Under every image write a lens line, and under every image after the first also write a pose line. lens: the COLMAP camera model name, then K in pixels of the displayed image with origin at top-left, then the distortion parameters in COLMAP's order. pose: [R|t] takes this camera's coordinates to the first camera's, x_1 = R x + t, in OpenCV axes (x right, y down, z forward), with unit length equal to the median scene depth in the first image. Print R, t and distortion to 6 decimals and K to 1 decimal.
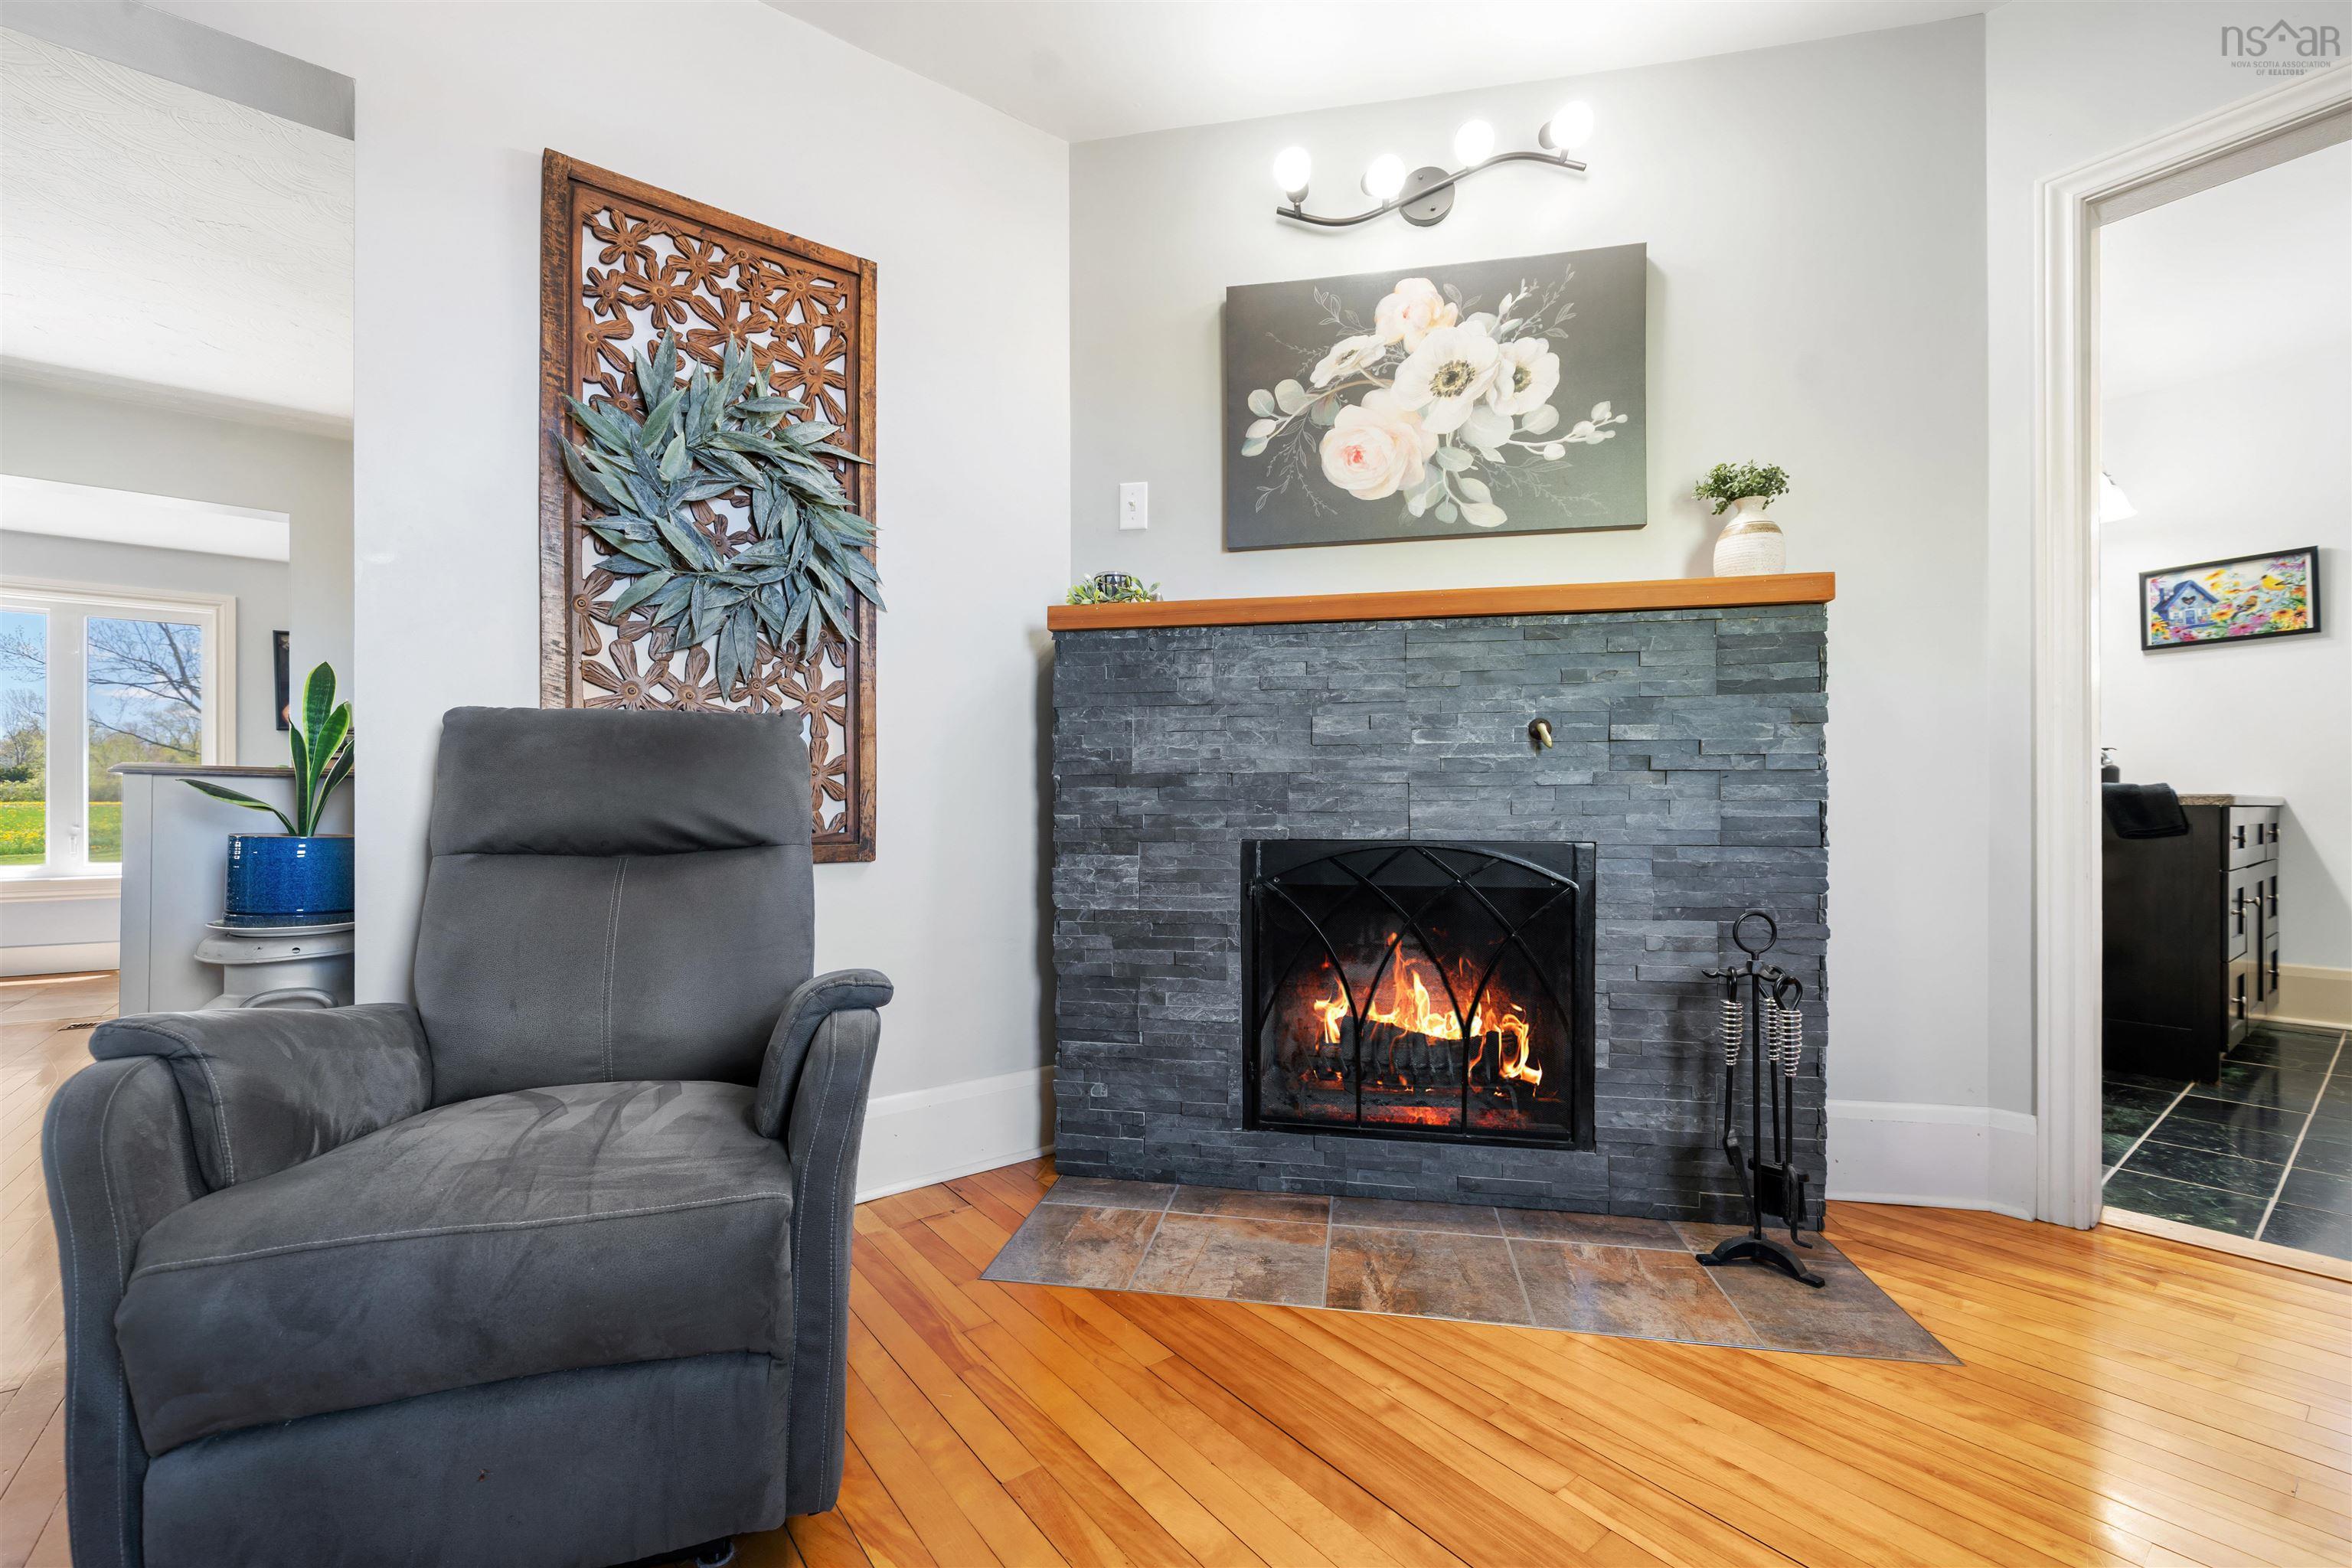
lens RADIAL K [[983.8, 0, 1191.6], [0, 983.8, 804.2], [0, 0, 1]] dist [0.000708, -0.000484]
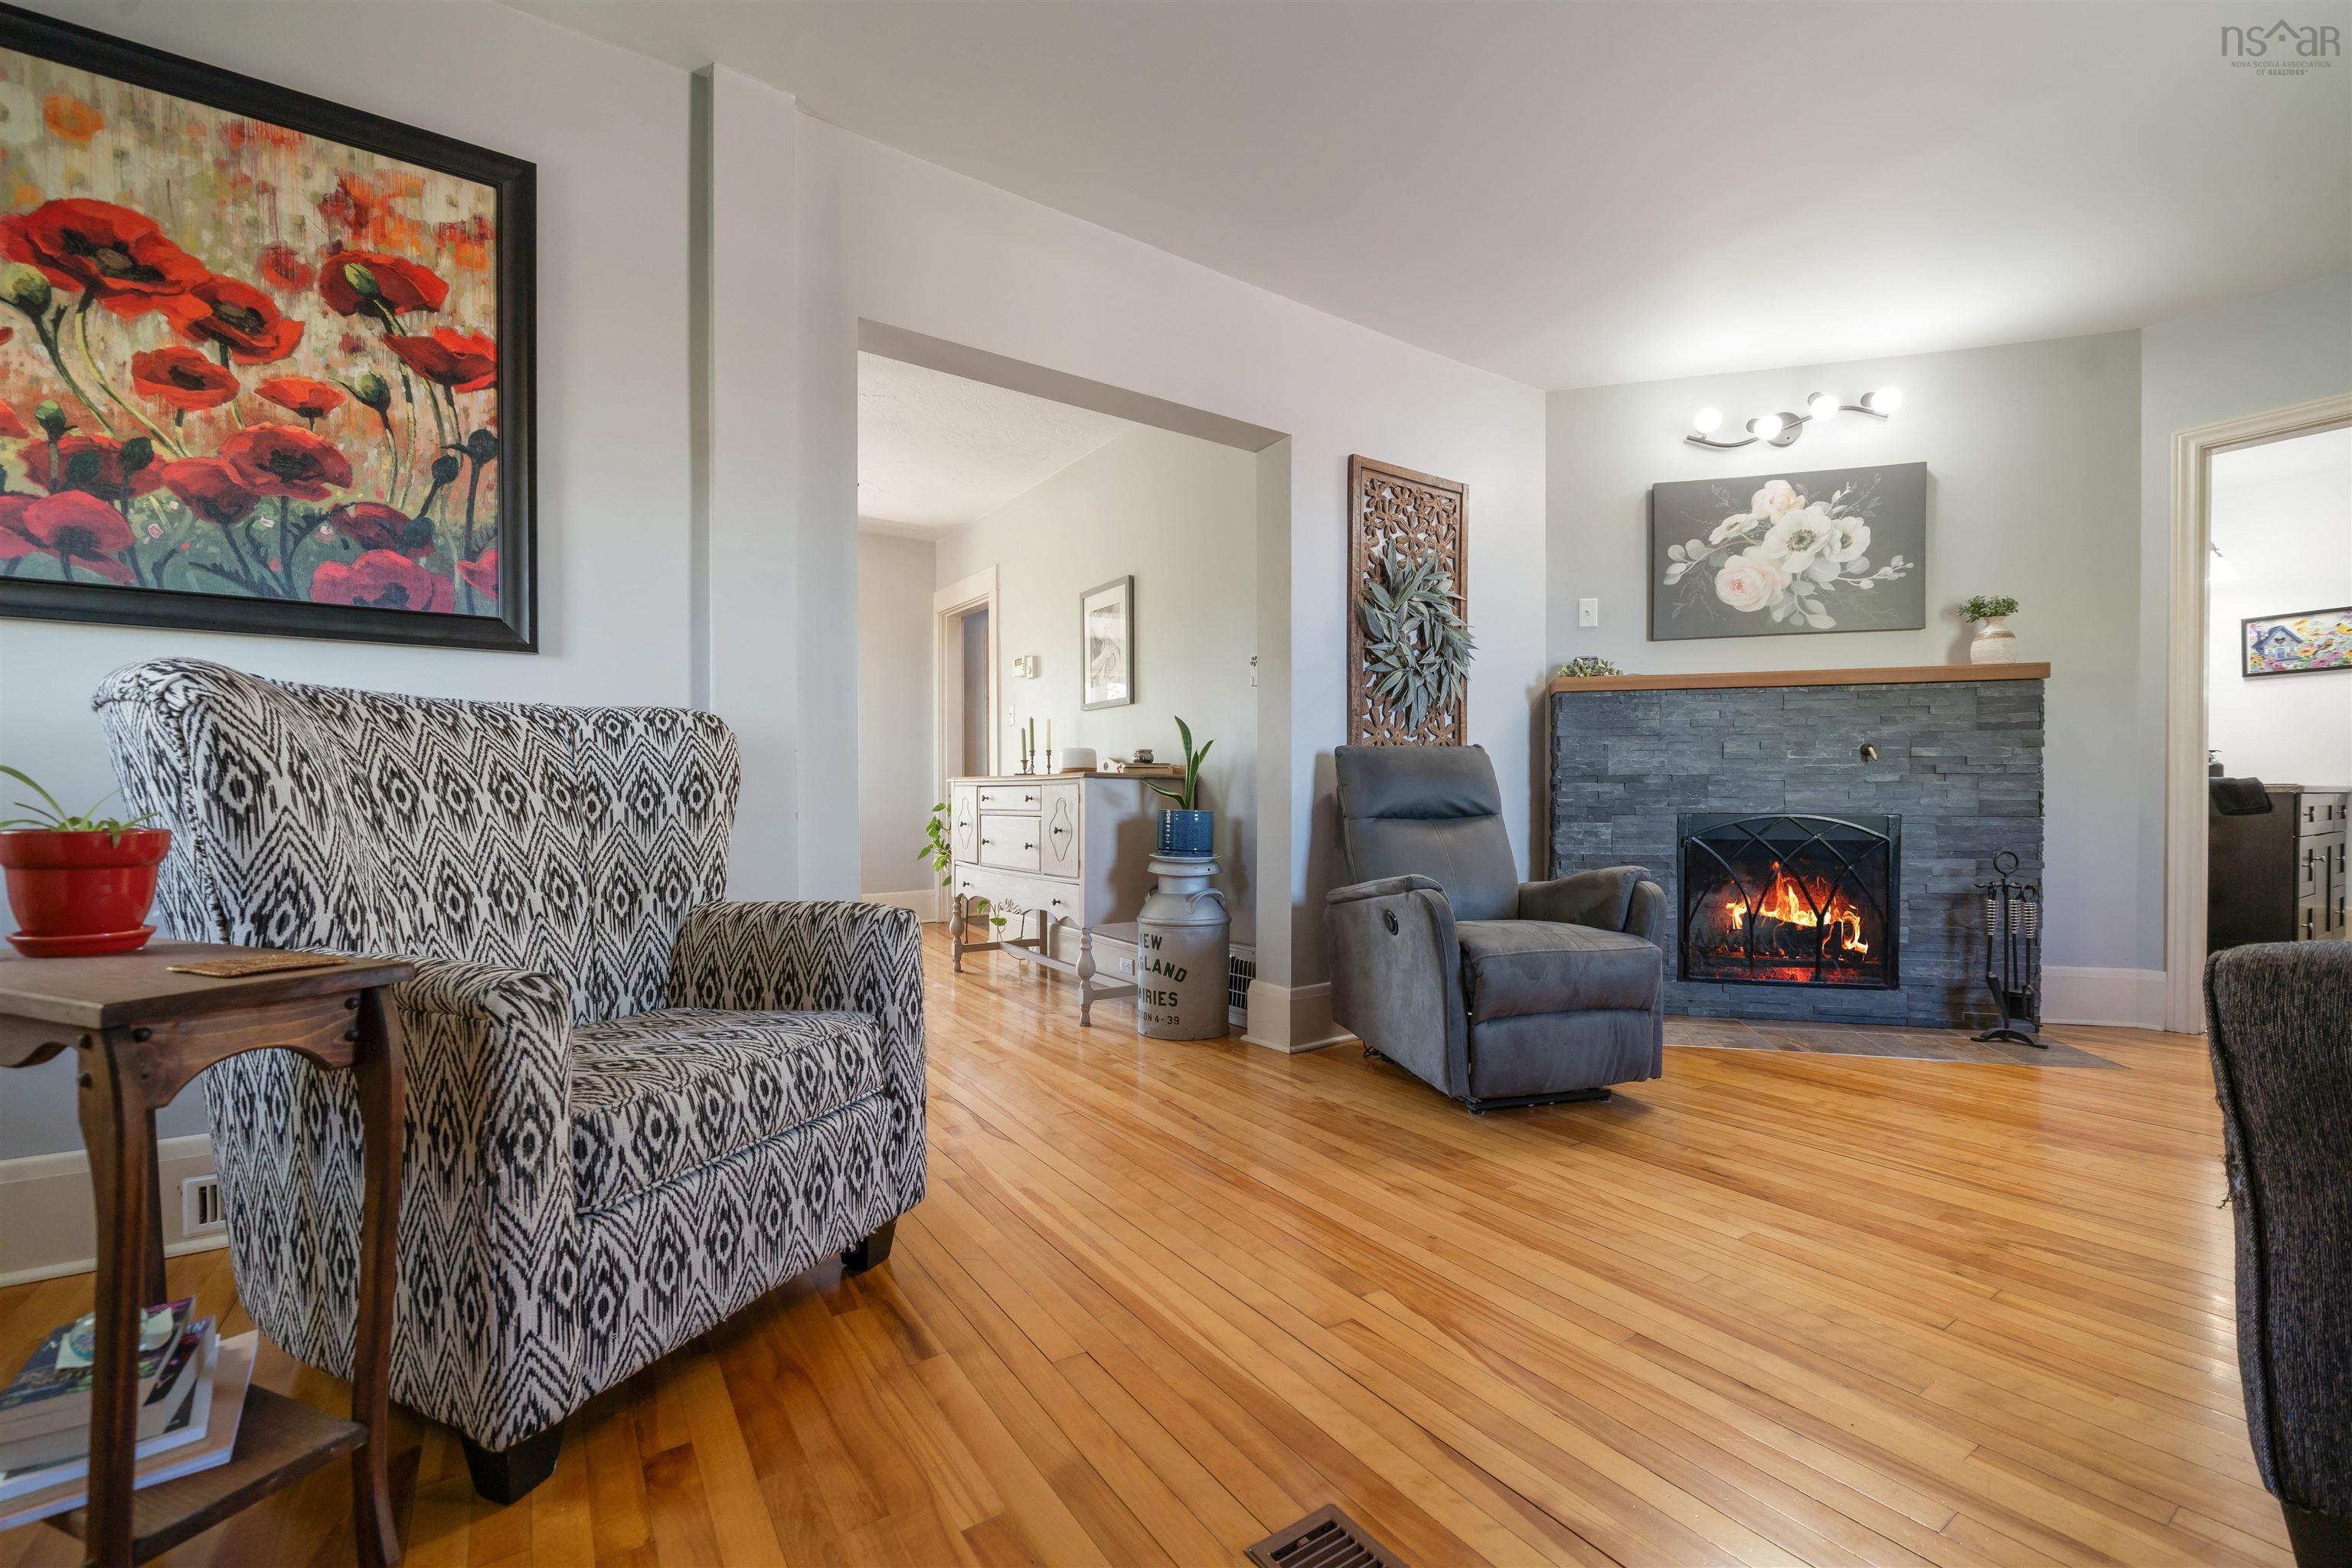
lens RADIAL K [[983.8, 0, 1174.1], [0, 983.8, 801.8], [0, 0, 1]] dist [0.000708, -0.000484]
pose [[0.997867, -0.000363, -0.065272, -0.725247], [0.001212, 0.999915, 0.012955, -0.007766], [0.065262, -0.013006, 0.997783, -0.788452]]
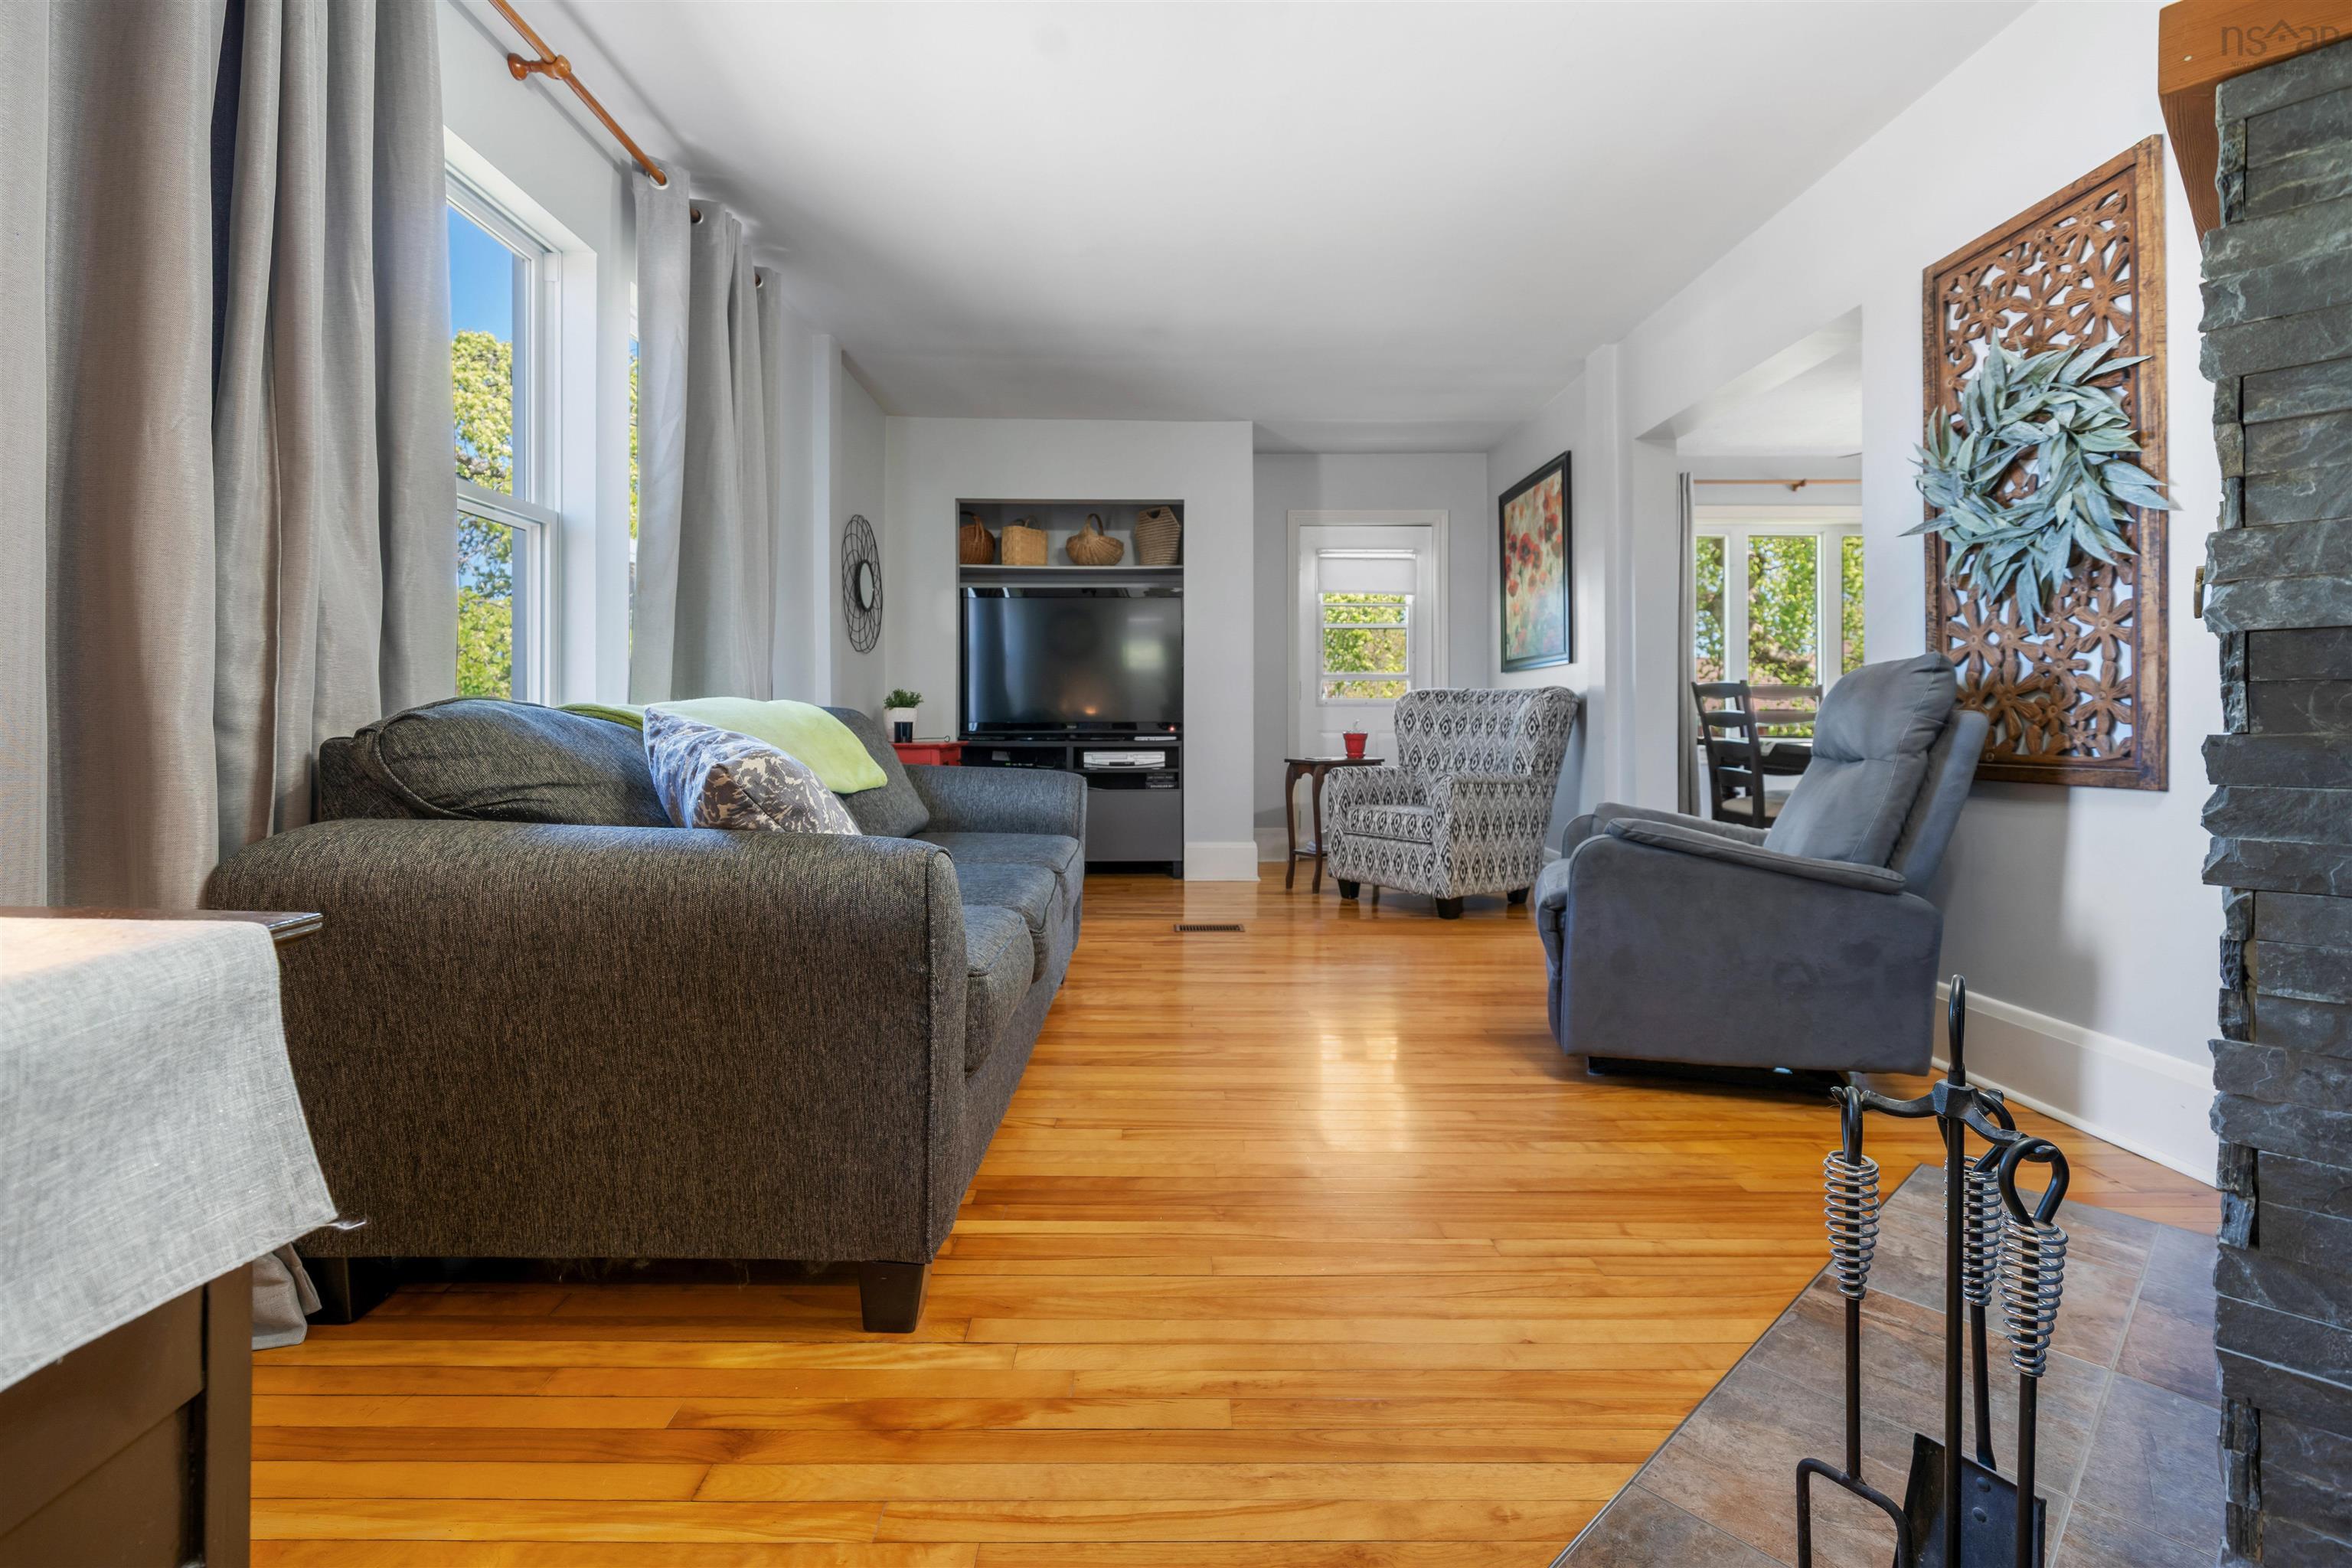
lens RADIAL K [[1018.1, 0, 1161.9], [0, 1018.1, 720.2], [0, 0, 1]] dist [-0.002766, 0.000486]
pose [[-0.611241, -0.001618, -0.791443, 0.981720], [0.004084, 0.999978, -0.005199, -0.005795], [0.791434, -0.006410, -0.611221, 0.841907]]
